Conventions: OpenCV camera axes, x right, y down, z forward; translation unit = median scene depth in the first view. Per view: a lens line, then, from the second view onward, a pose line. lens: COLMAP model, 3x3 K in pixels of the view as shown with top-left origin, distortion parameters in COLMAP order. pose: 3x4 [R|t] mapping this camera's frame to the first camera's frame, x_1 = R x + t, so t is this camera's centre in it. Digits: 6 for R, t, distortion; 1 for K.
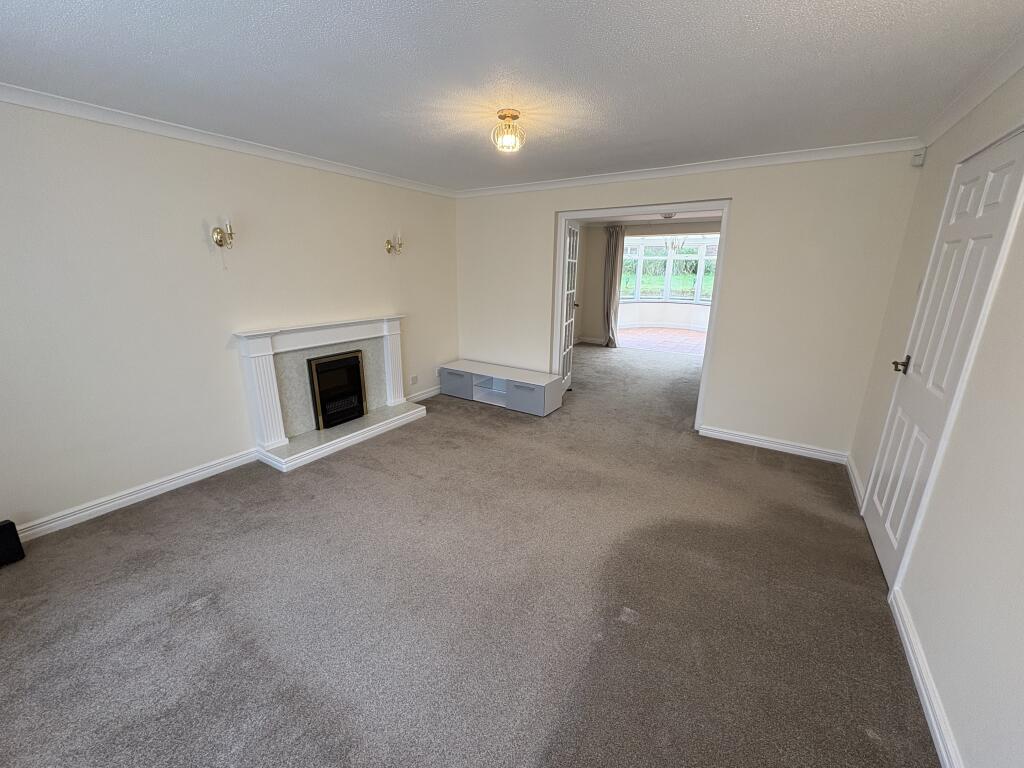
lens RADIAL K [[405.9, 0, 511.8], [0, 405.9, 380.8], [0, 0, 1]] dist [0.000703, 0.000098]
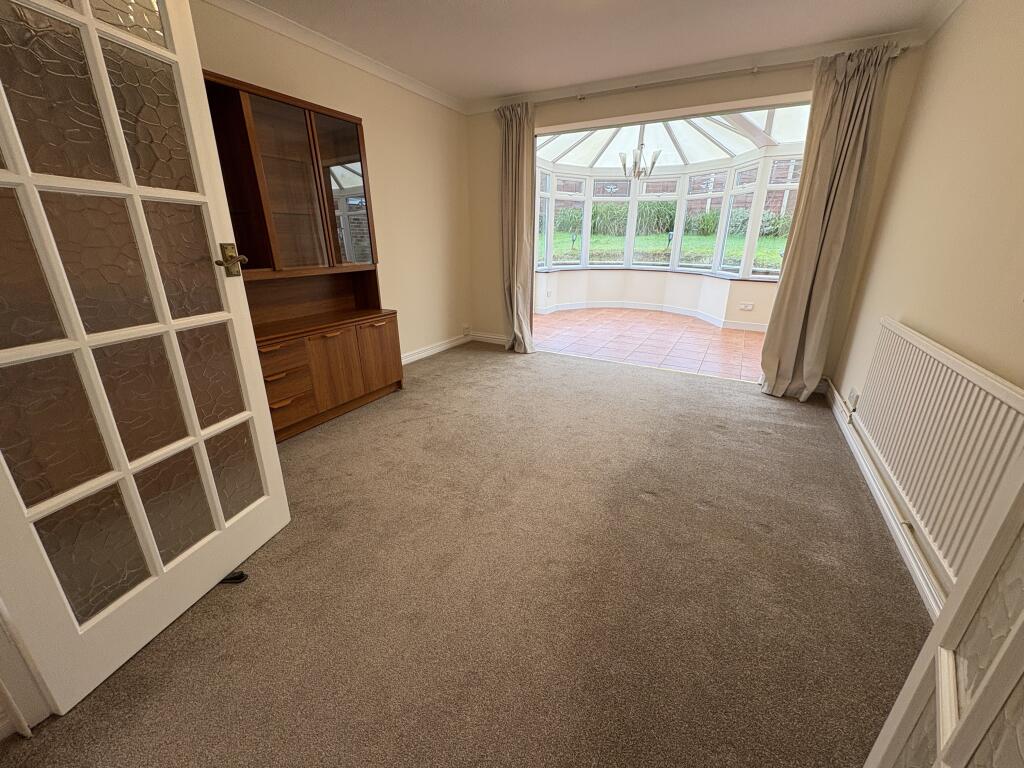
lens RADIAL K [[405.9, 0, 511.8], [0, 405.9, 380.8], [0, 0, 1]] dist [0.000703, 0.000098]
pose [[0.997992, -0.013627, 0.061853, 0.196672], [0.009364, 0.997595, 0.068682, -0.080245], [-0.062640, -0.067965, 0.995719, 0.453809]]
